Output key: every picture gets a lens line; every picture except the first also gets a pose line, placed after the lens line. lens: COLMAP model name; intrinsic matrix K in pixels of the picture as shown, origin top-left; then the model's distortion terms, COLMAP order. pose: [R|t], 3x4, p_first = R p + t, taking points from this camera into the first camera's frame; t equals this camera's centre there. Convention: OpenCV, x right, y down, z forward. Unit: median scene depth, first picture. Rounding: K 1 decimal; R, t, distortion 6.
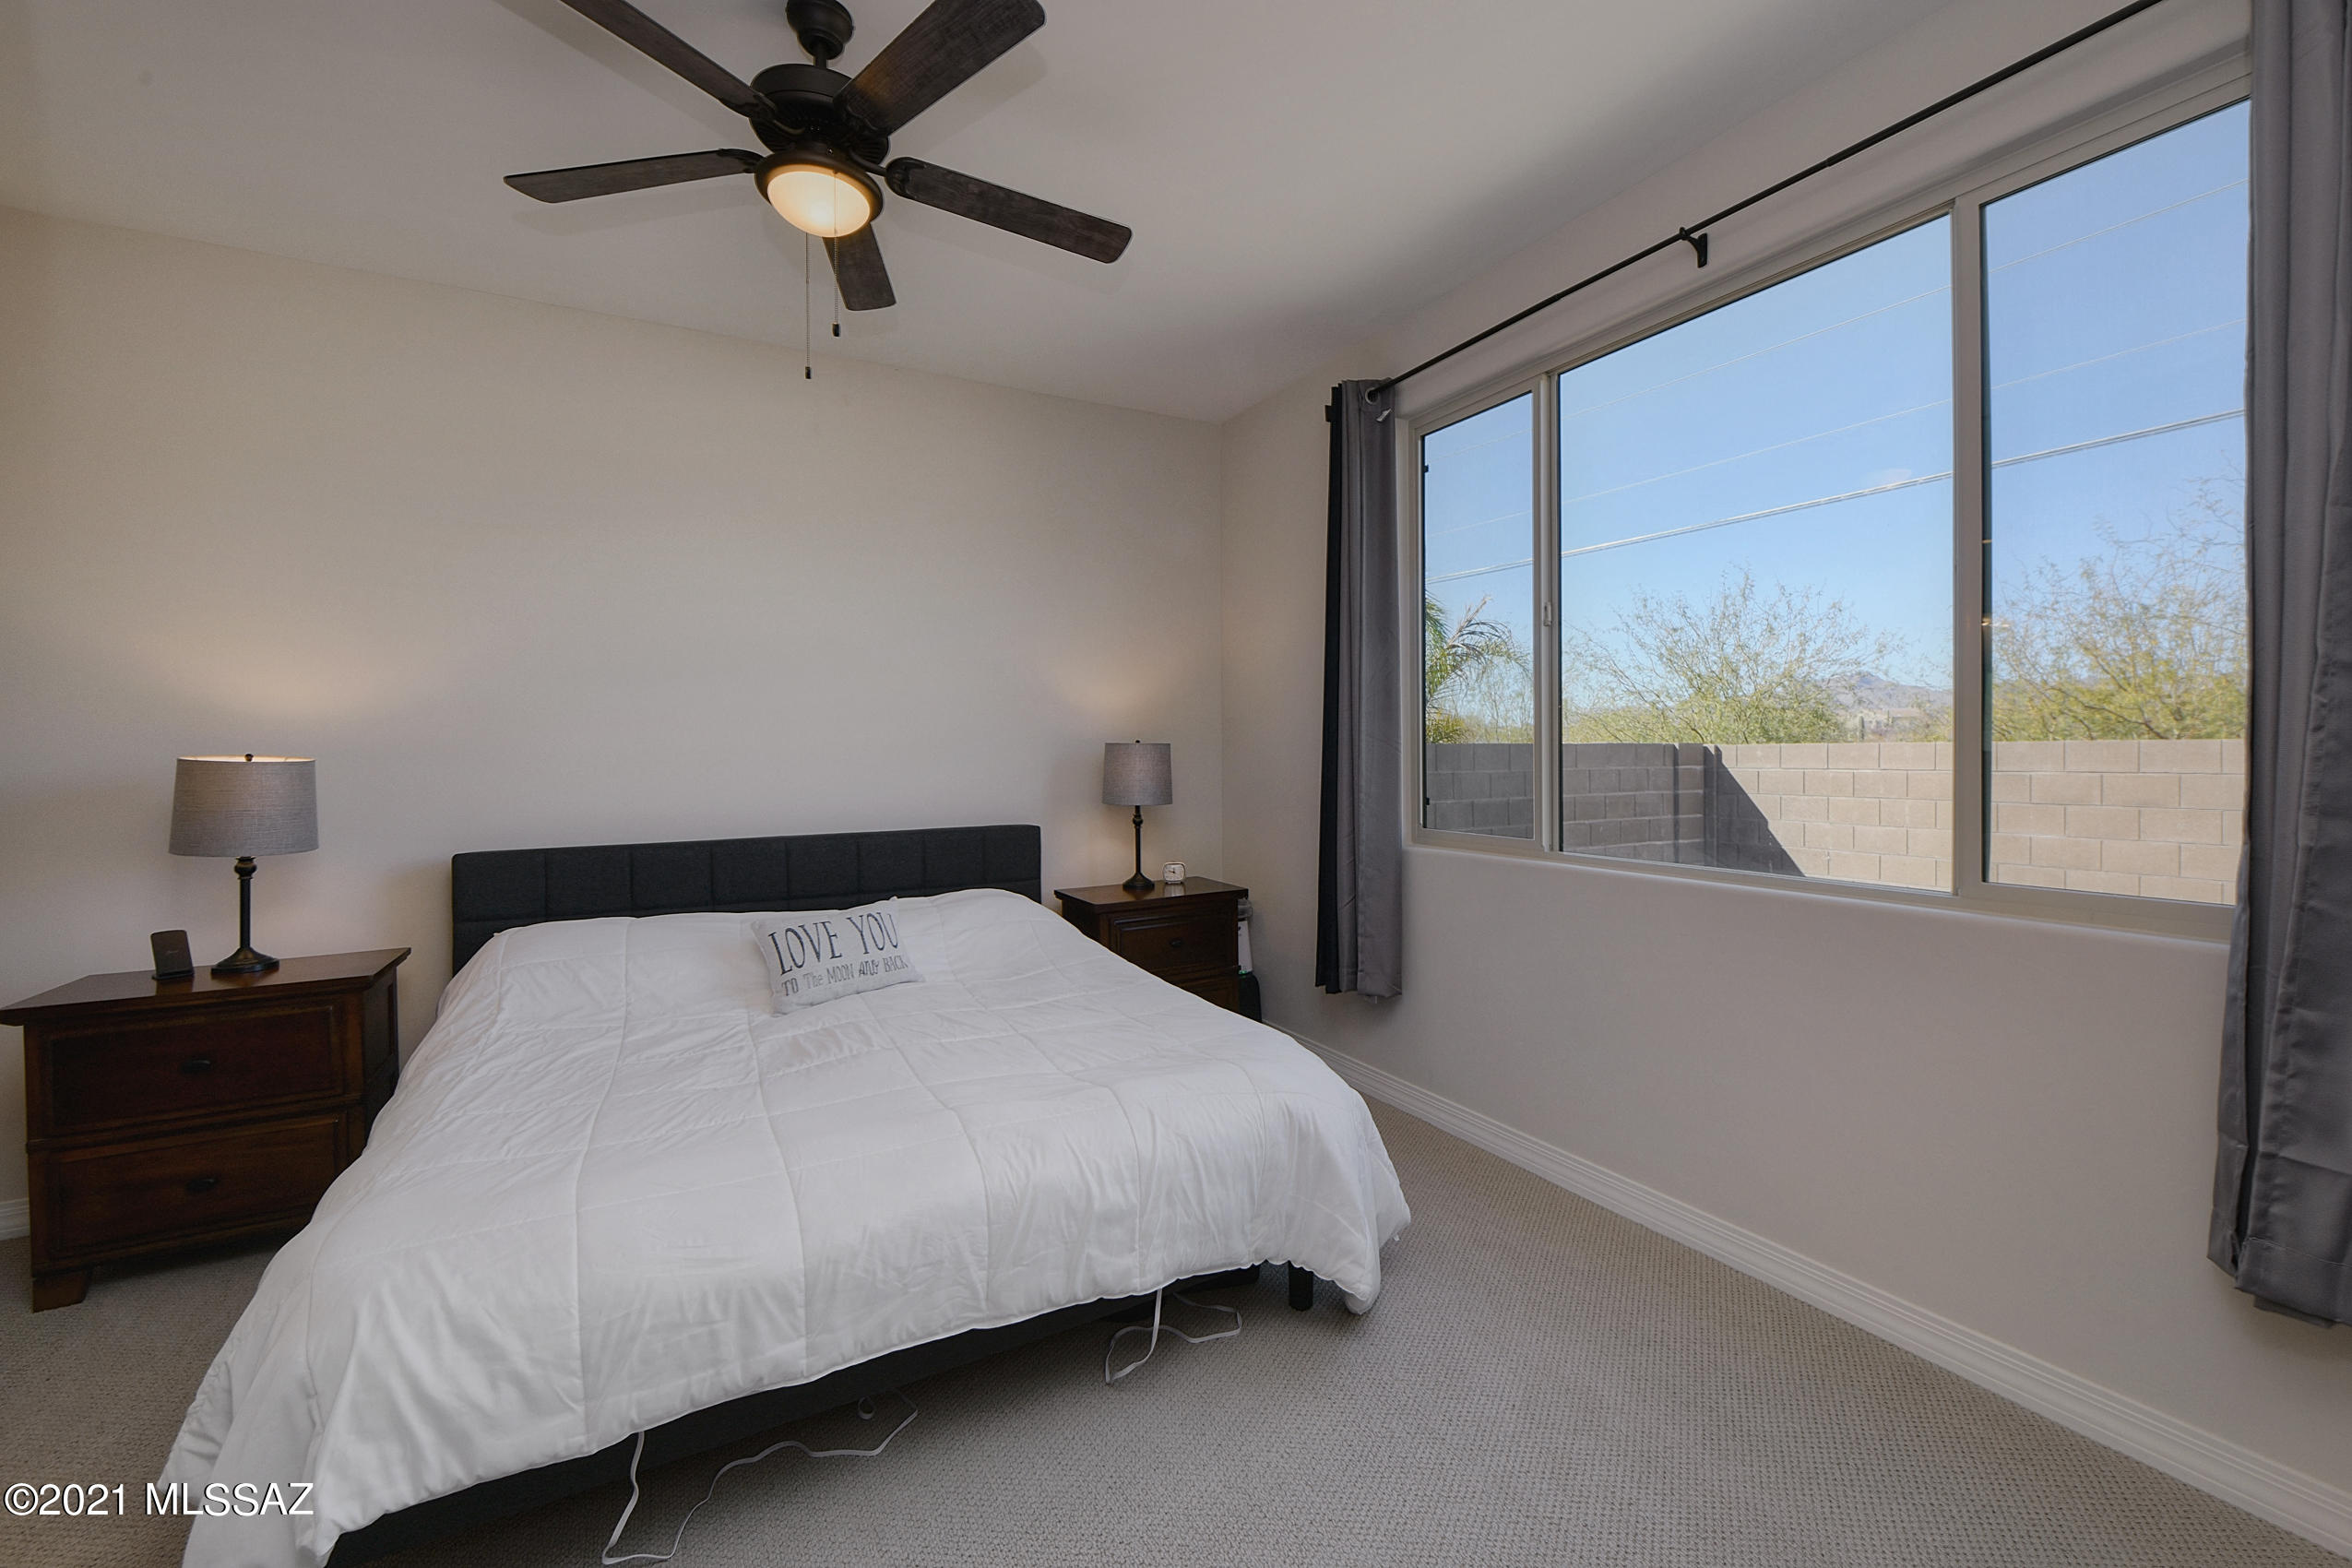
lens RADIAL K [[968.0, 0, 1162.1], [0, 968.0, 772.7], [0, 0, 1]] dist [-0.008965, 0.000494]
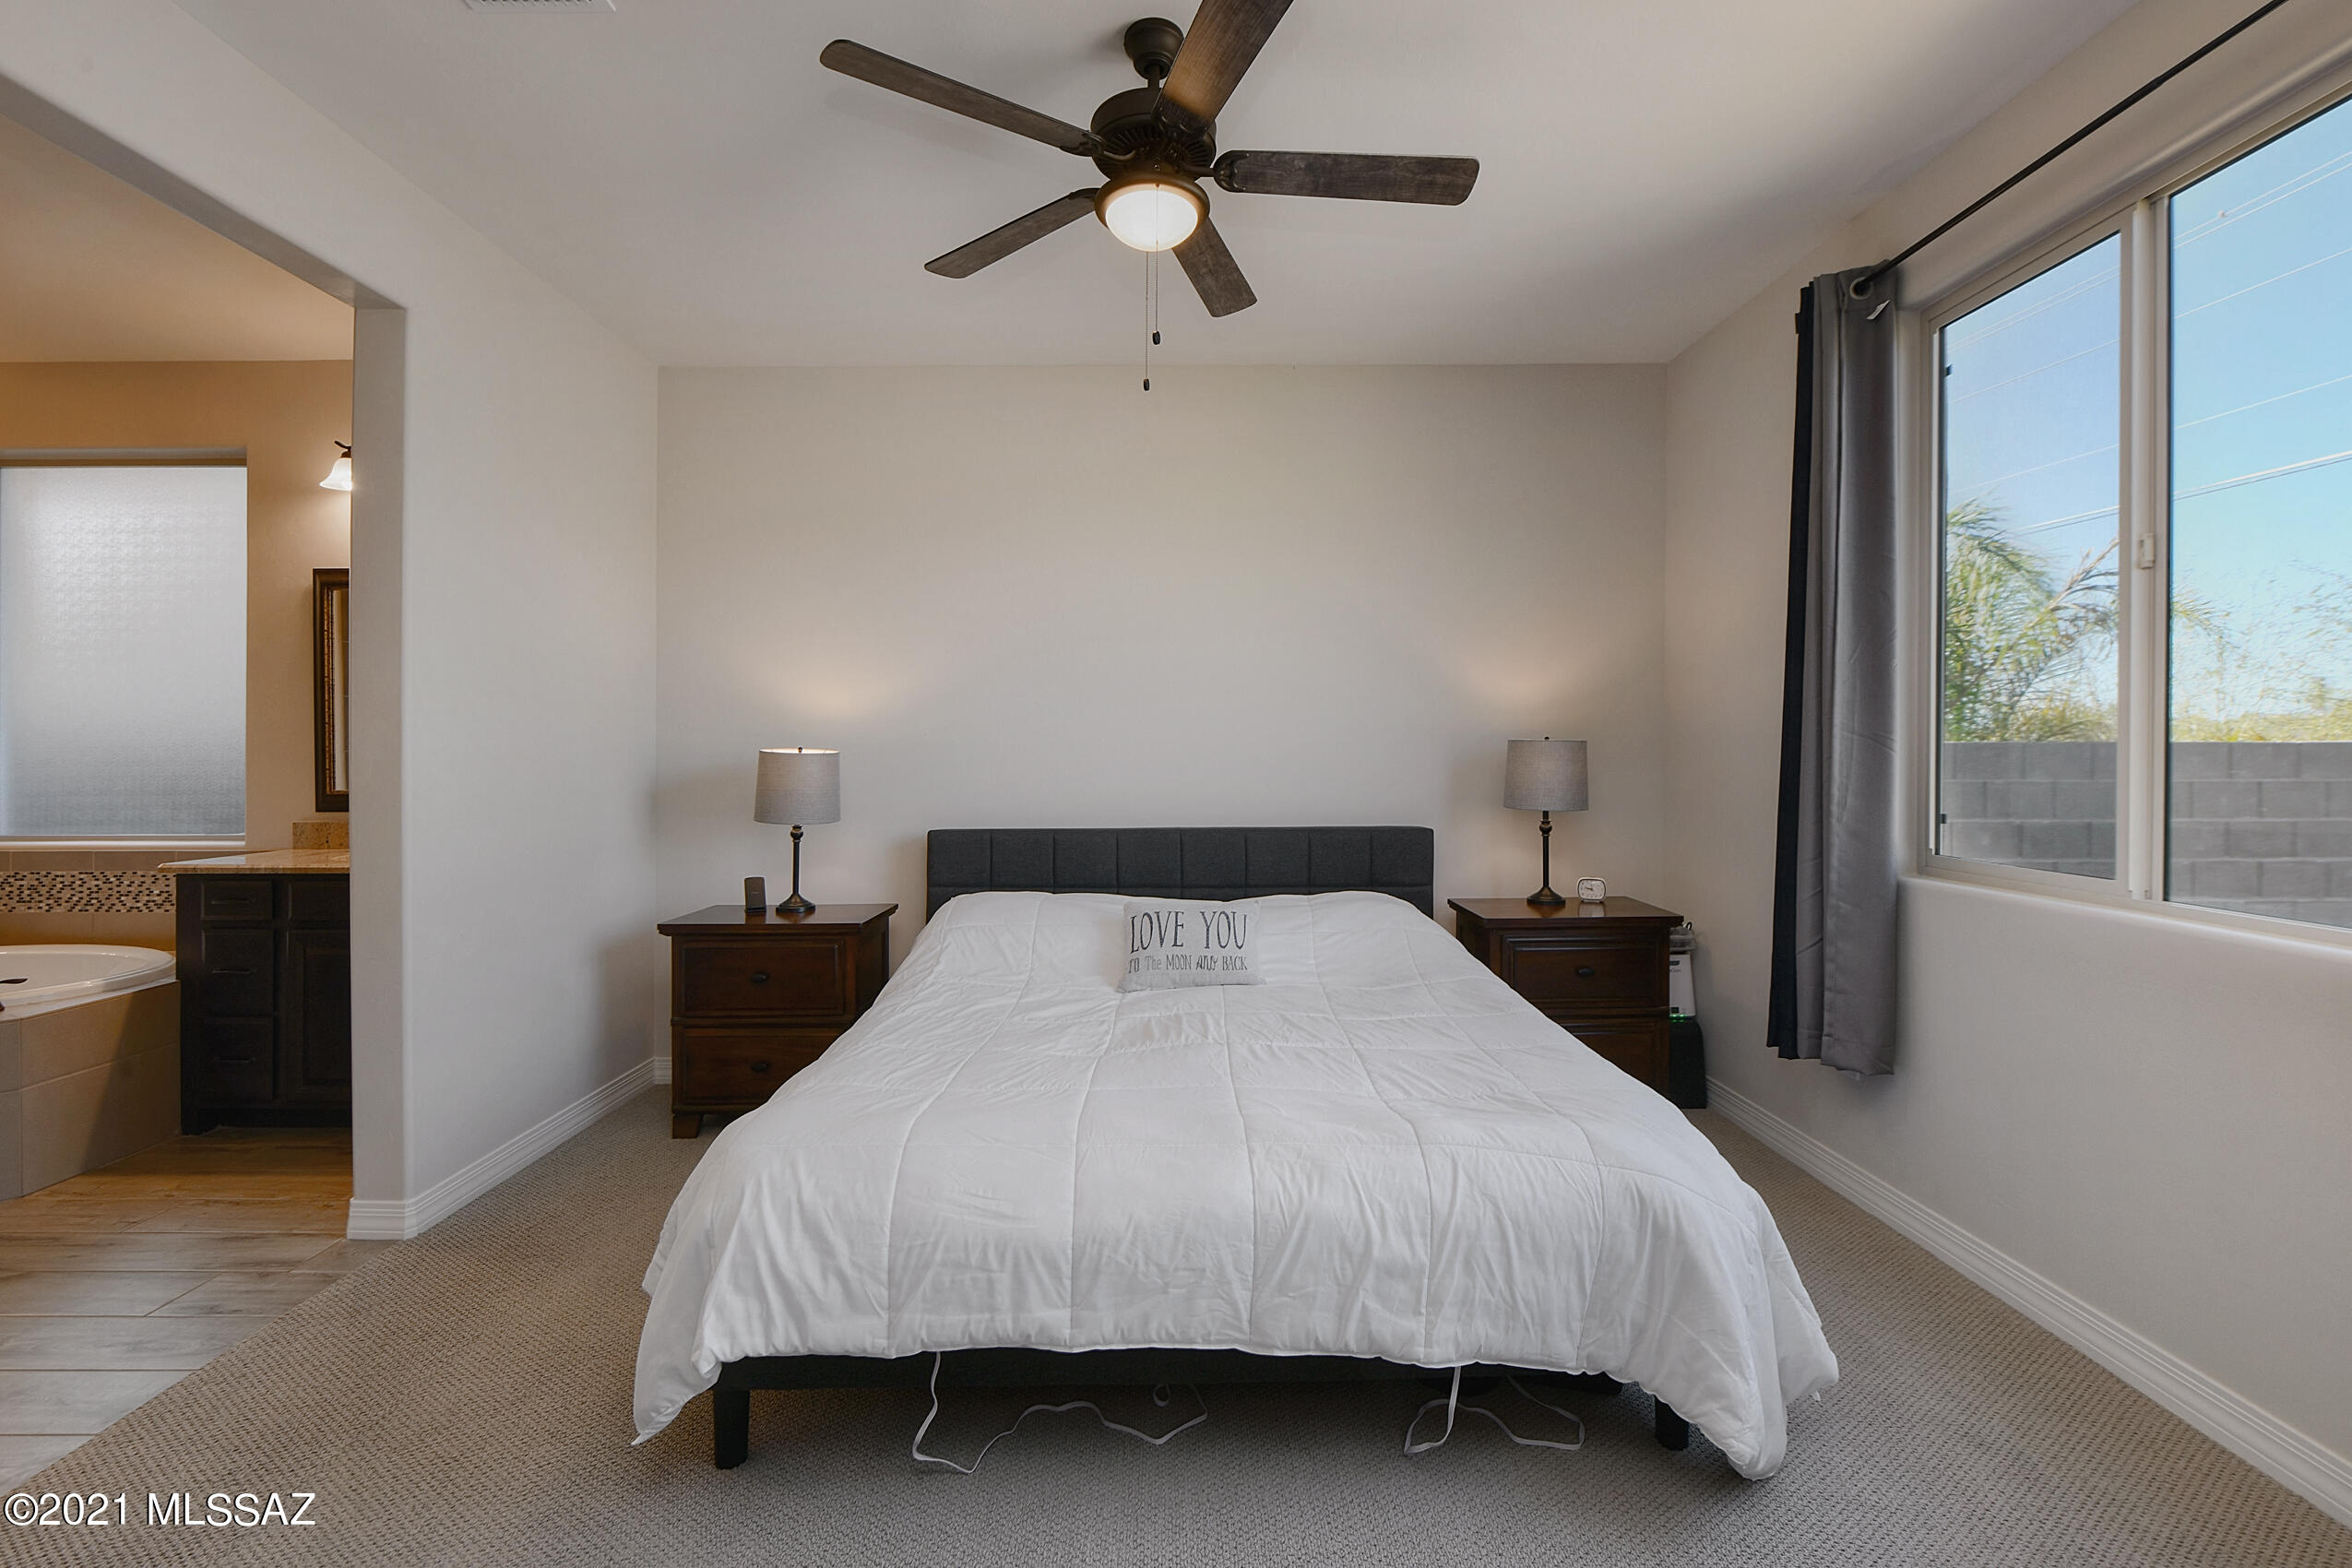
lens RADIAL K [[968.0, 0, 1174.3], [0, 968.0, 765.9], [0, 0, 1]] dist [-0.008965, 0.000494]
pose [[0.875221, 0.013828, -0.483526, 0.149844], [-0.015904, 0.999874, -0.000191, -0.001895], [0.483462, 0.007857, 0.875330, 0.090304]]
